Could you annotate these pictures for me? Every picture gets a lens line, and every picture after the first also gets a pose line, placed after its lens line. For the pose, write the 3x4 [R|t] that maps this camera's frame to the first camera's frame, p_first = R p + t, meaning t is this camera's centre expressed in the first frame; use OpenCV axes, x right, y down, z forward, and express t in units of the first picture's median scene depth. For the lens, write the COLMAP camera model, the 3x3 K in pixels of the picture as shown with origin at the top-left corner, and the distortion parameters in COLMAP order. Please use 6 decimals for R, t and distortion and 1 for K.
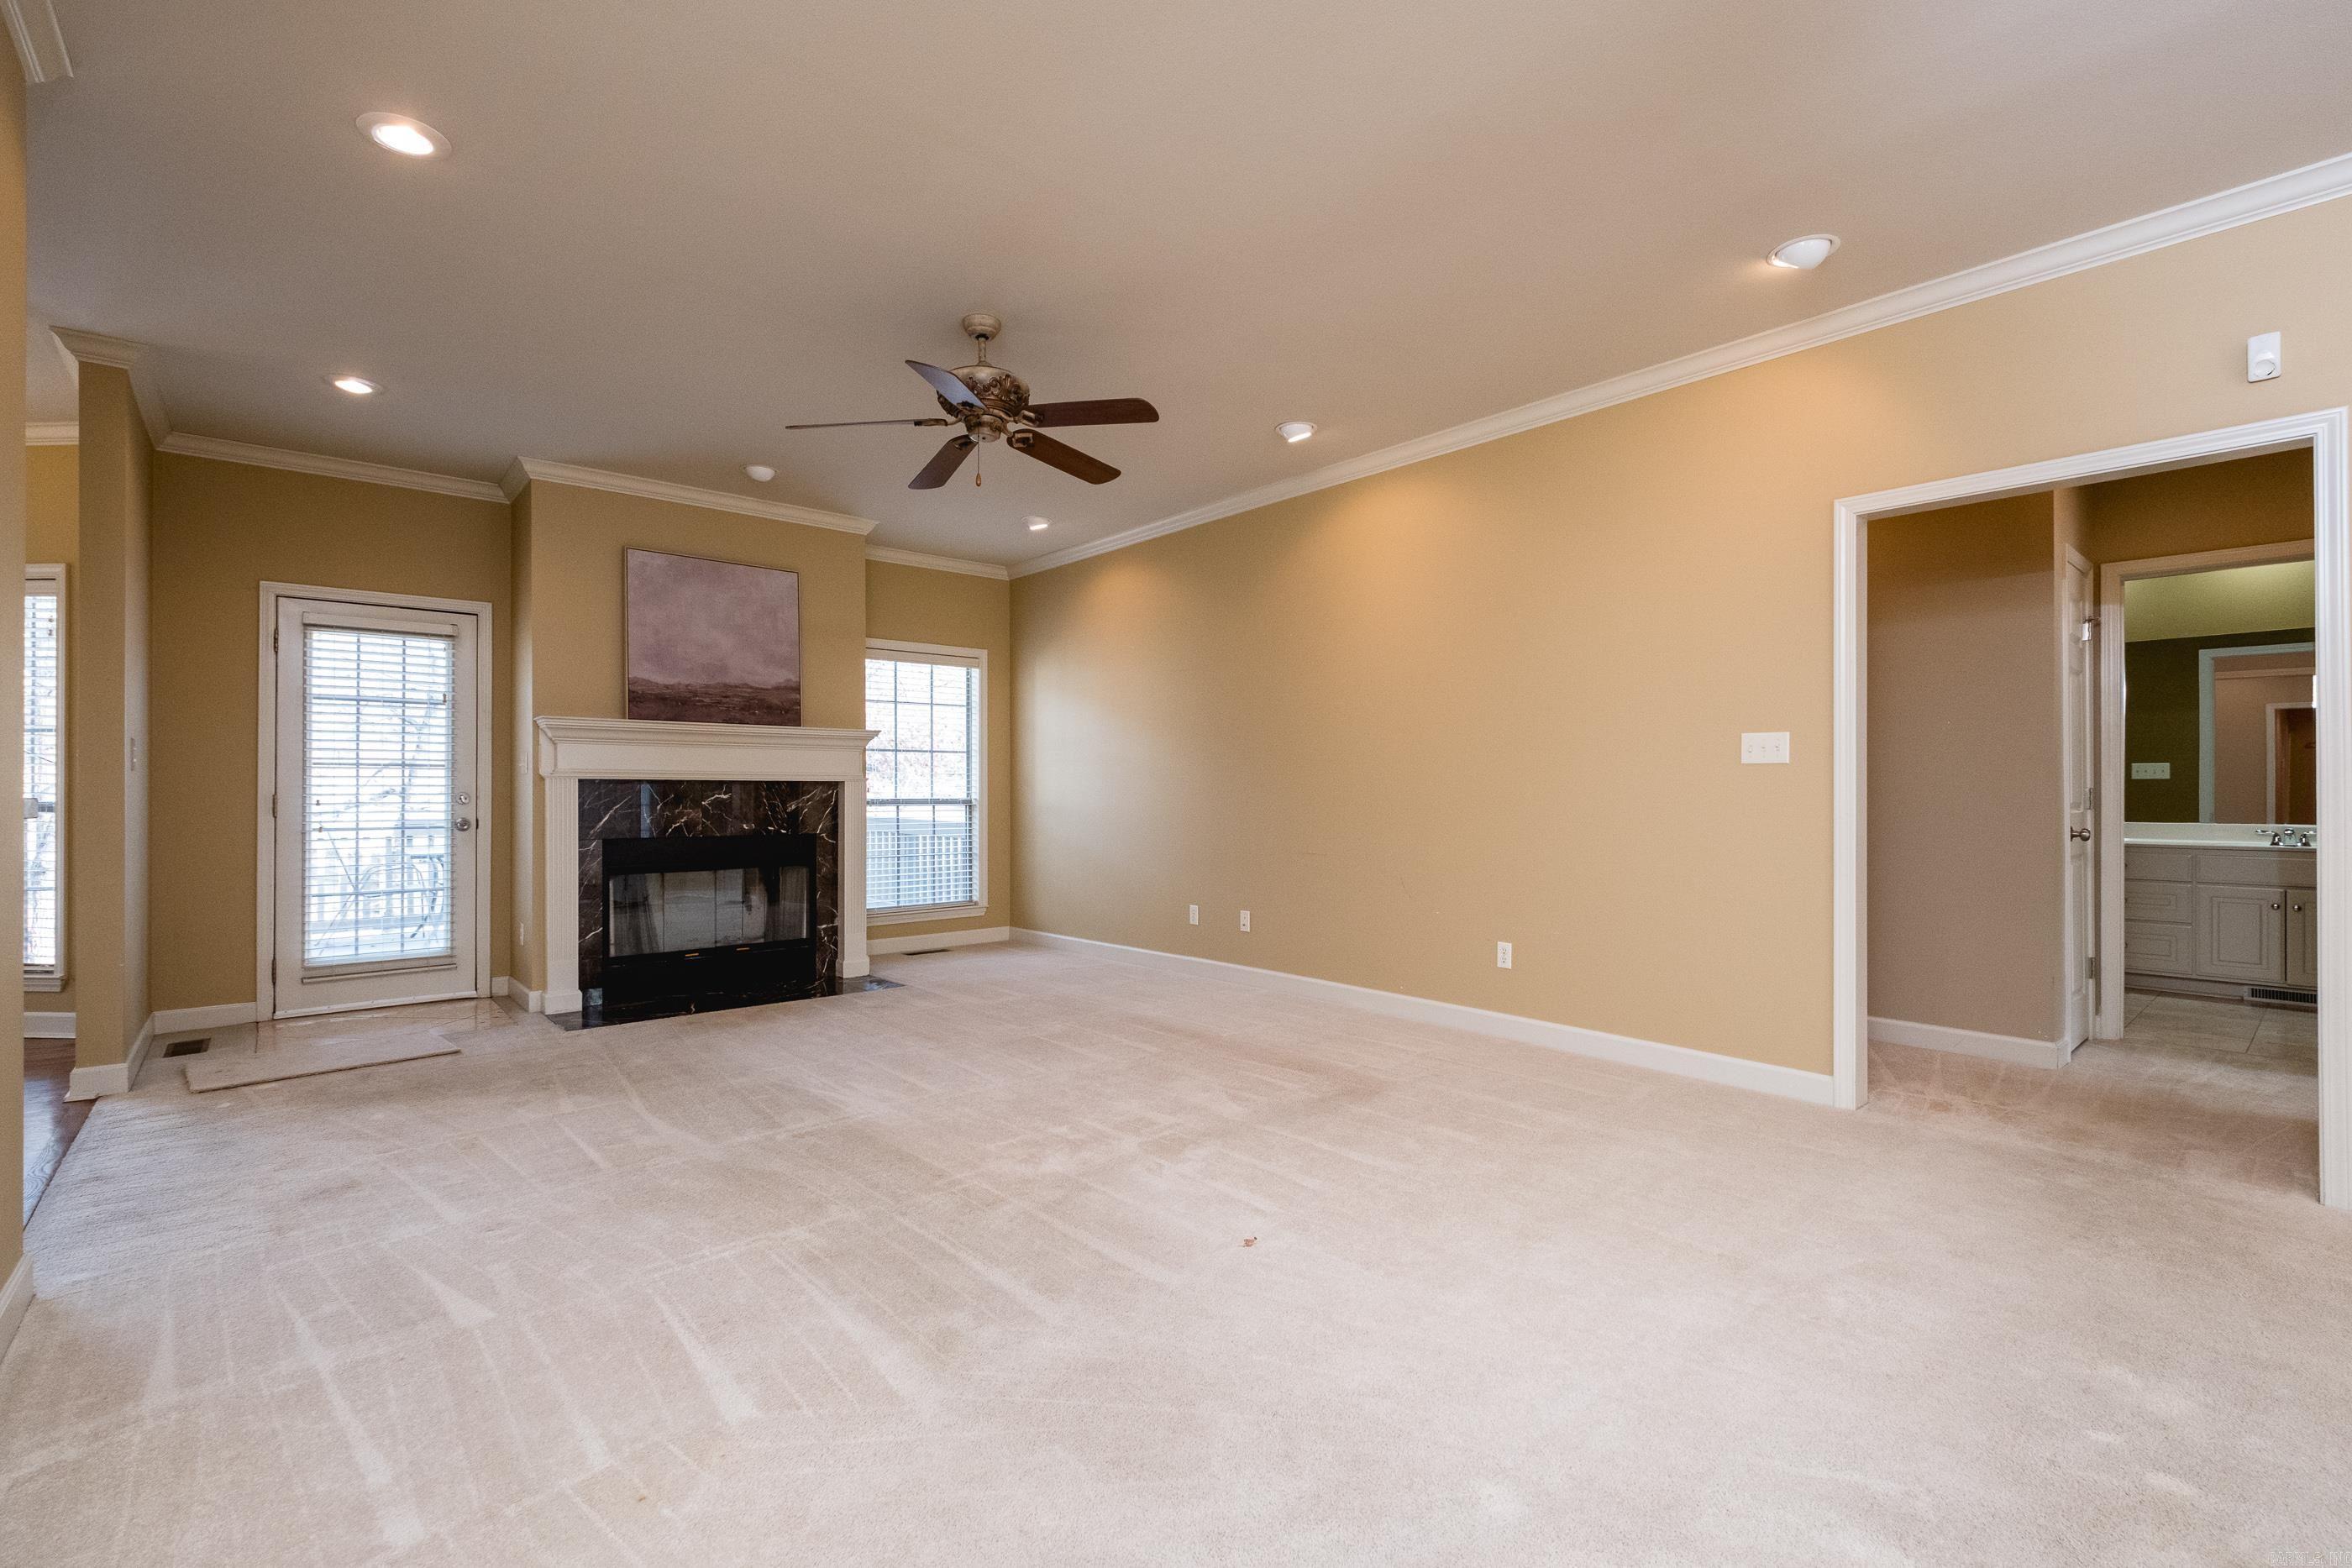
lens RADIAL K [[1026.4, 0, 1180.5], [0, 1026.4, 791.5], [0, 0, 1]] dist [0.001950, -0.003439]
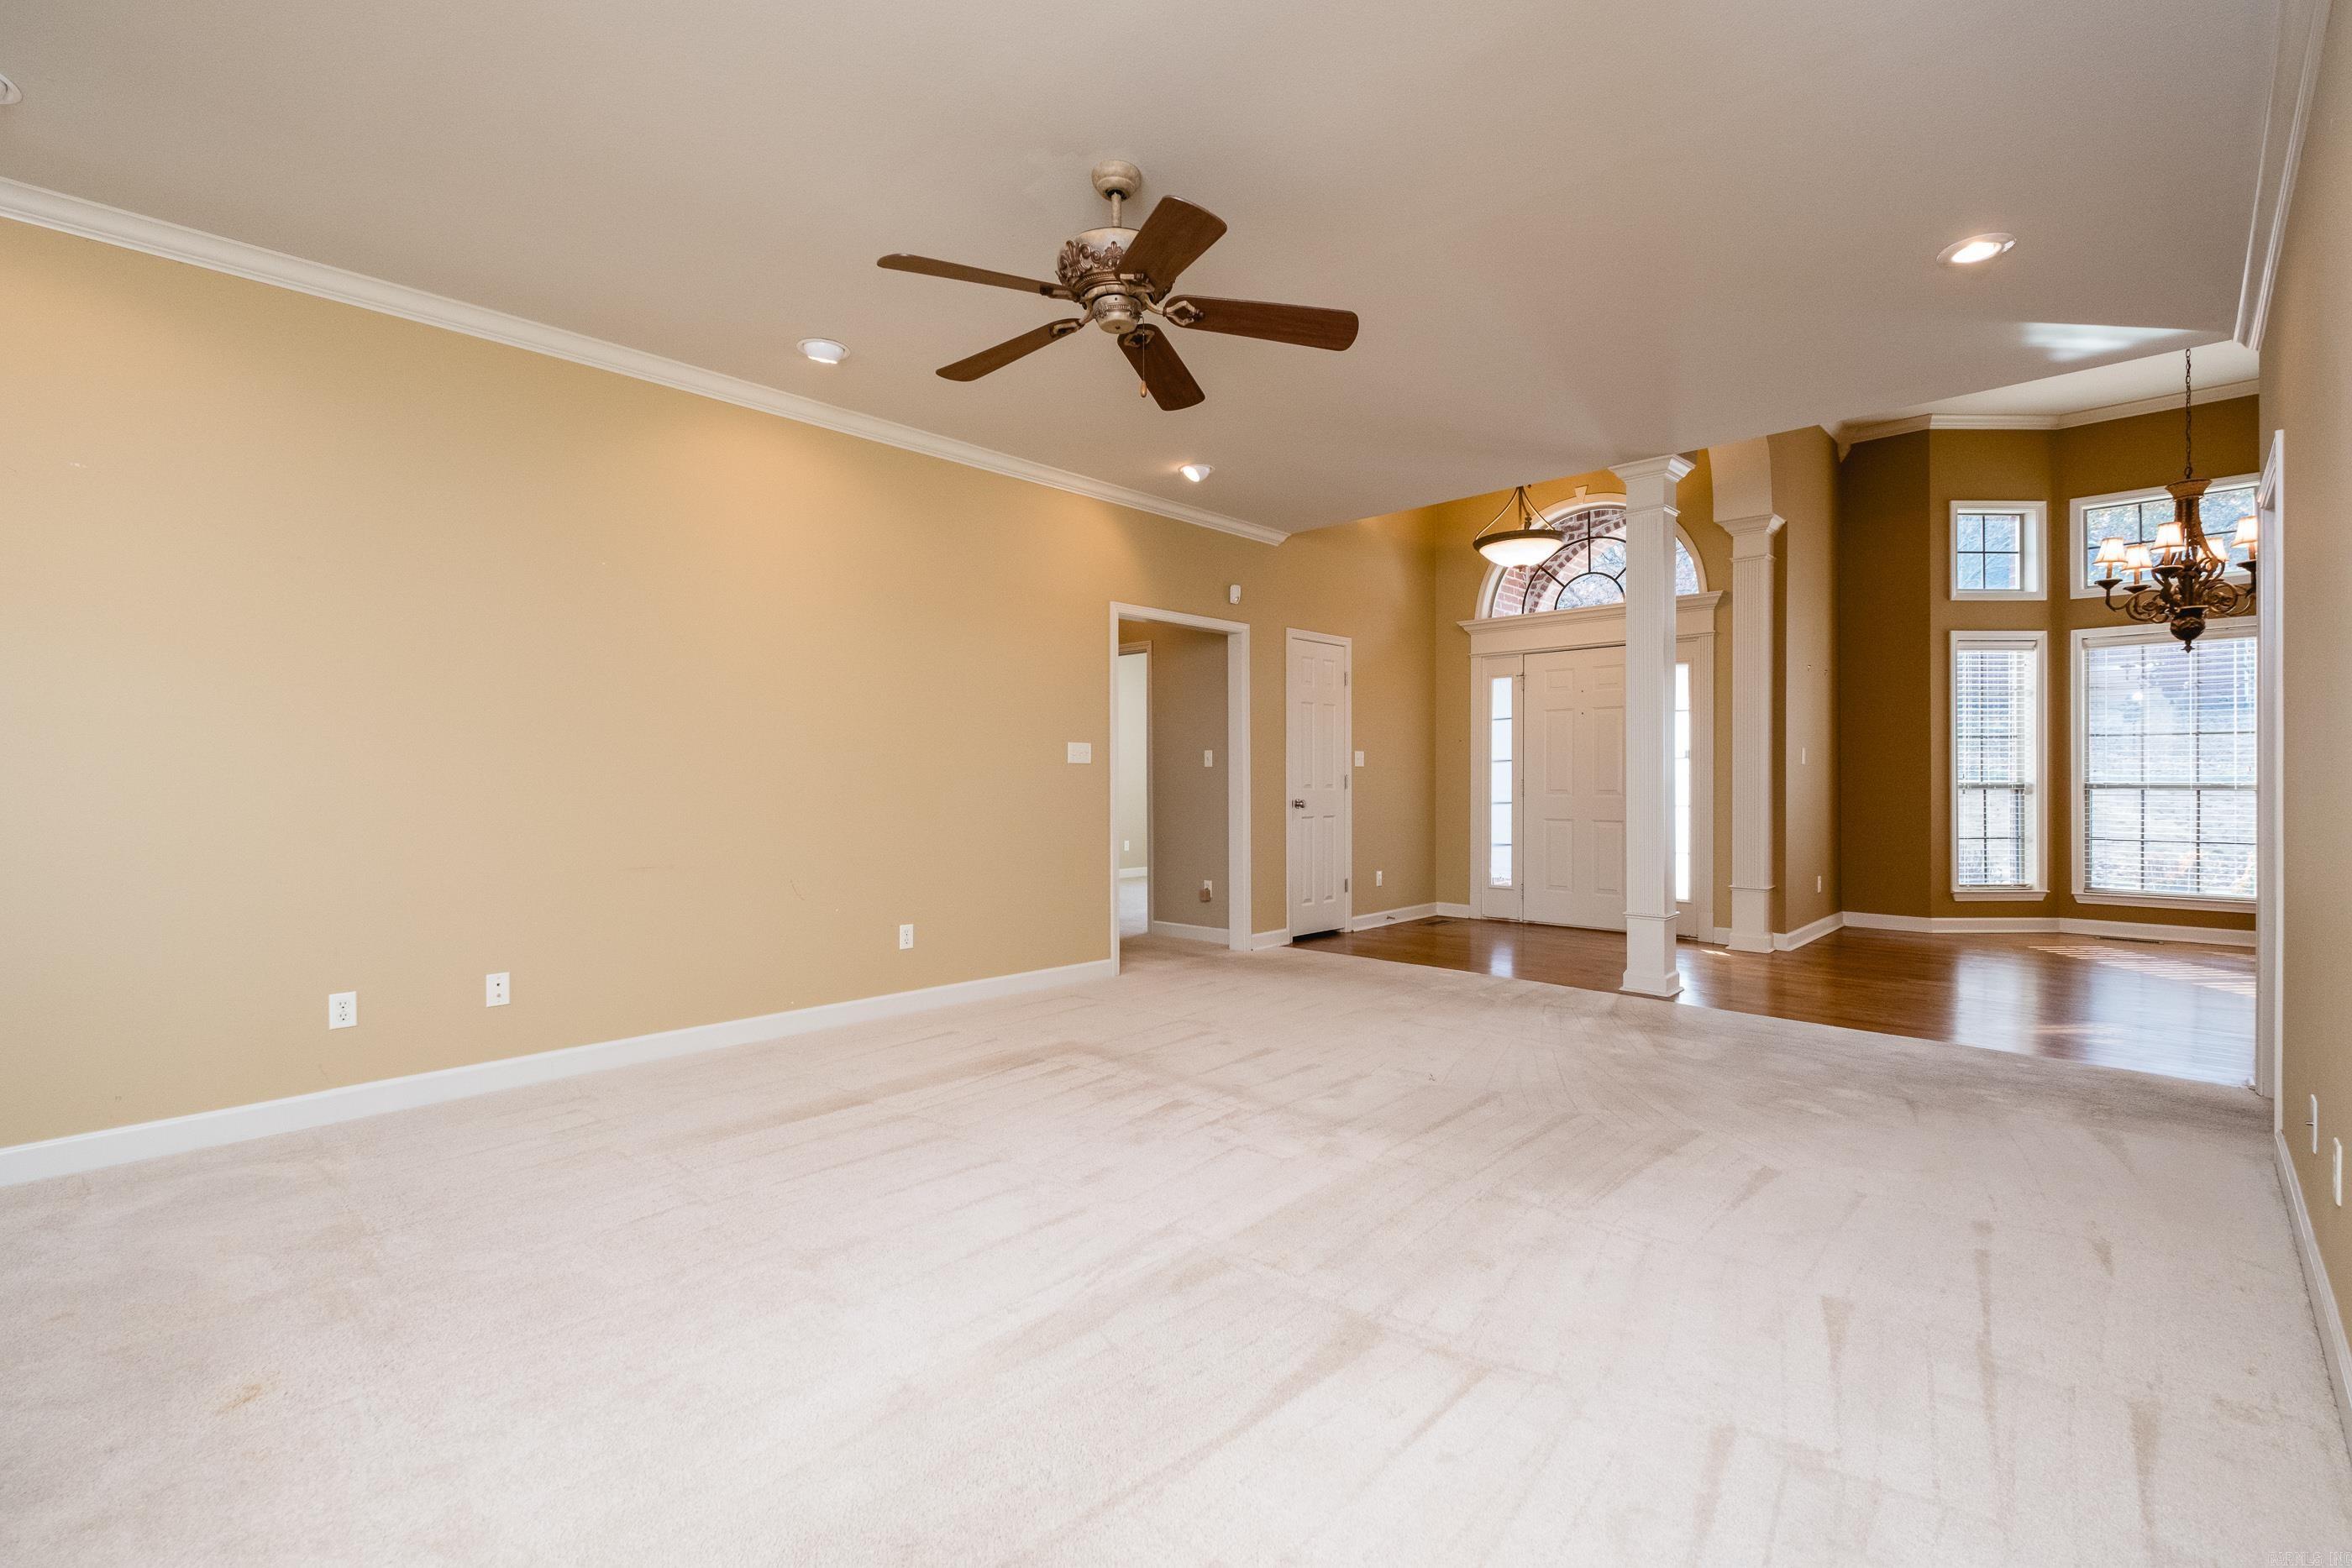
lens RADIAL K [[1026.4, 0, 1206.8], [0, 1026.4, 779.6], [0, 0, 1]] dist [0.001950, -0.003439]
pose [[-0.116532, 0.000729, 0.993187, -0.631798], [0.002733, 0.999996, -0.000413, -0.002325], [-0.993183, 0.002667, -0.116534, 0.688729]]
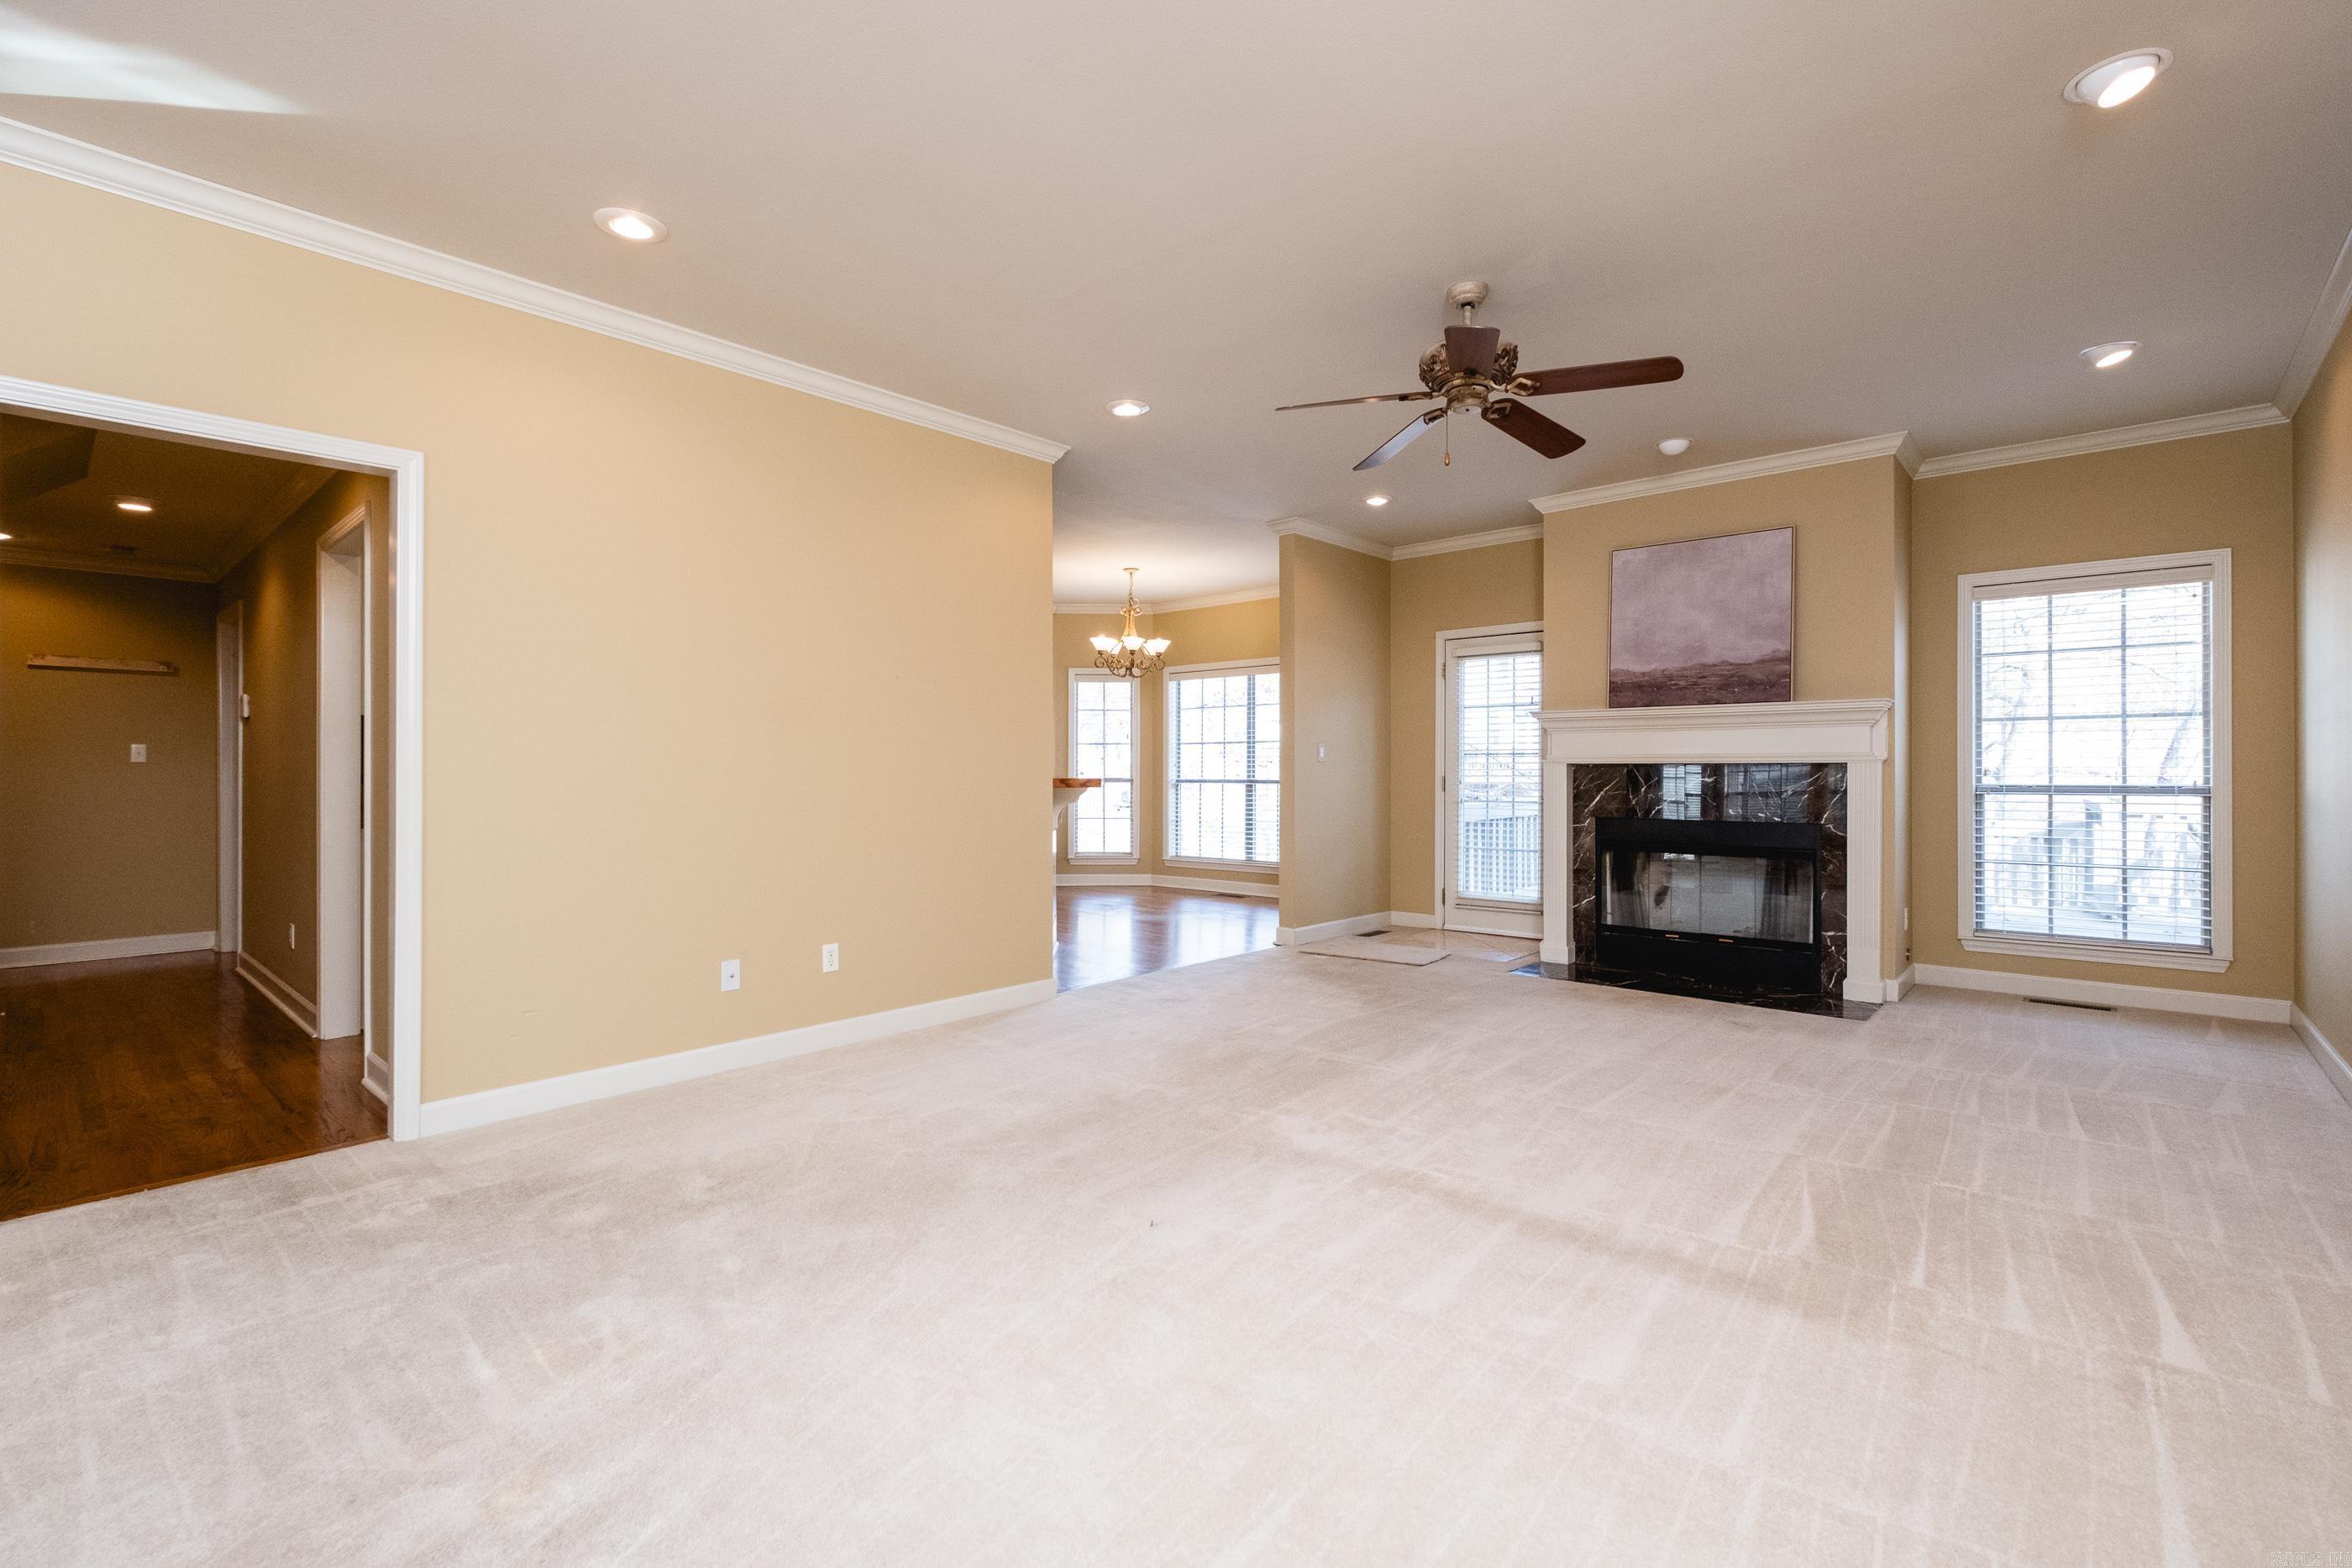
lens RADIAL K [[1026.4, 0, 1170.7], [0, 1026.4, 772.0], [0, 0, 1]] dist [0.001950, -0.003439]
pose [[0.107486, 0.000751, -0.994206, 0.479741], [0.000940, 0.999999, 0.000857, -0.004058], [0.994206, -0.001026, 0.107485, 0.403303]]
